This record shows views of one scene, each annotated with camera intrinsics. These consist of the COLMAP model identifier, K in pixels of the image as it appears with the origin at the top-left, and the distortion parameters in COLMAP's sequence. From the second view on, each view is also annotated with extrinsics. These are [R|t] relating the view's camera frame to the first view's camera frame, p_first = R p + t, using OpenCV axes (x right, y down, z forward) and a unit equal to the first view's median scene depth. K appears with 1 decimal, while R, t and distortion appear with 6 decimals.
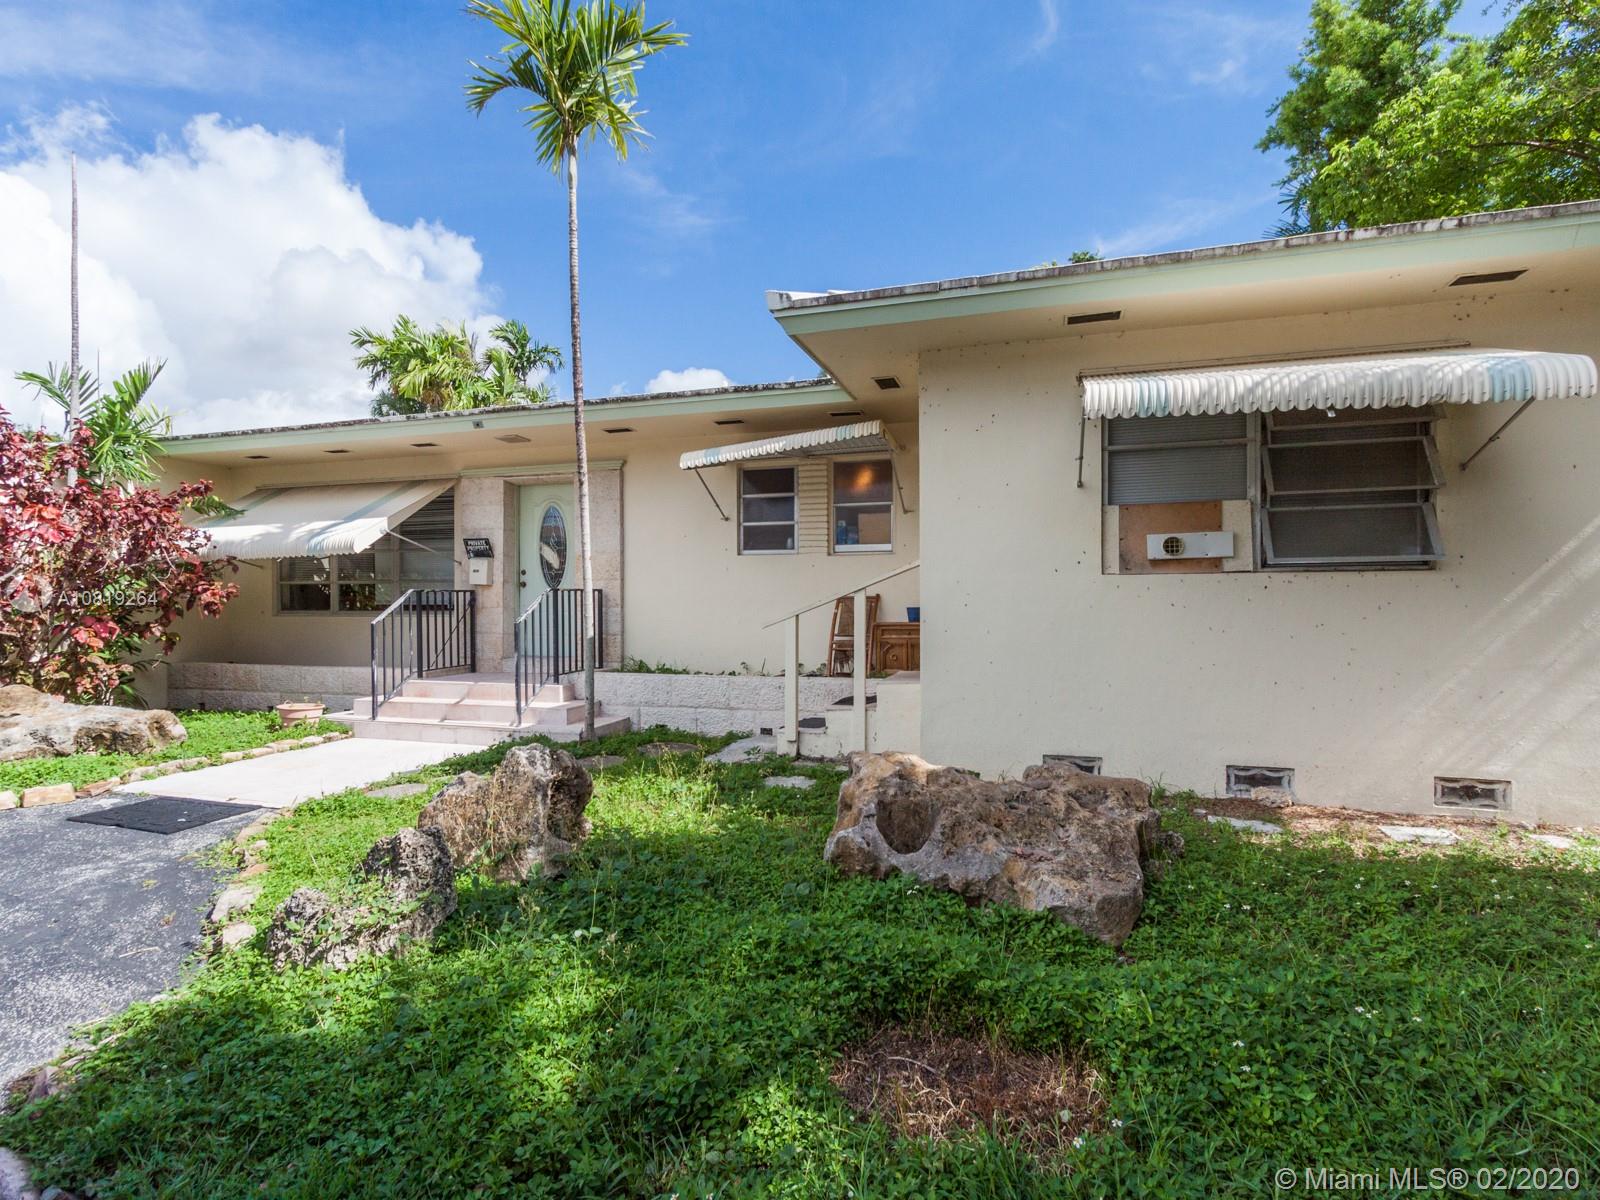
lens RADIAL K [[797.8, 0, 799.5], [0, 797.8, 607.4], [0, 0, 1]] dist [-0.019820, 0.000489]
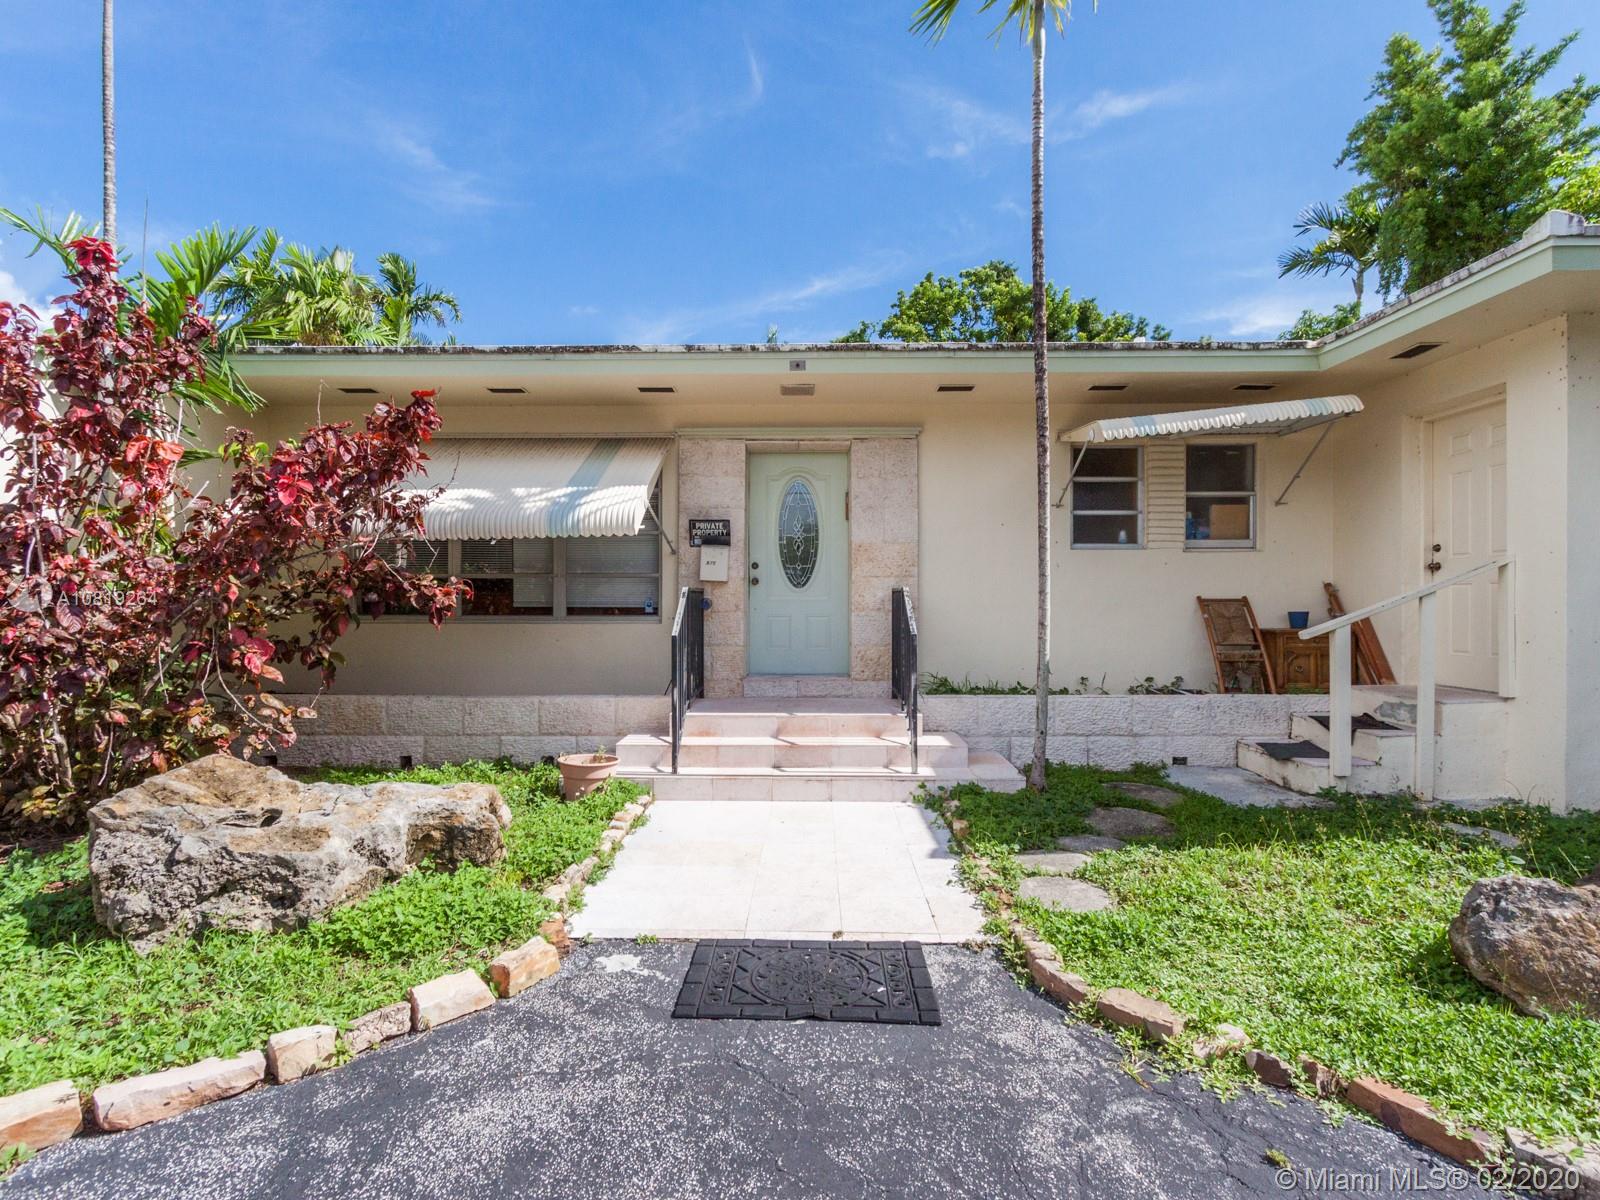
lens RADIAL K [[797.8, 0, 799.6], [0, 797.8, 595.6], [0, 0, 1]] dist [-0.019820, 0.000489]
pose [[0.964883, 0.006966, 0.262586, -0.588412], [-0.001645, 0.999789, -0.020478, 0.000763], [-0.262673, 0.019327, 0.964691, 0.280320]]
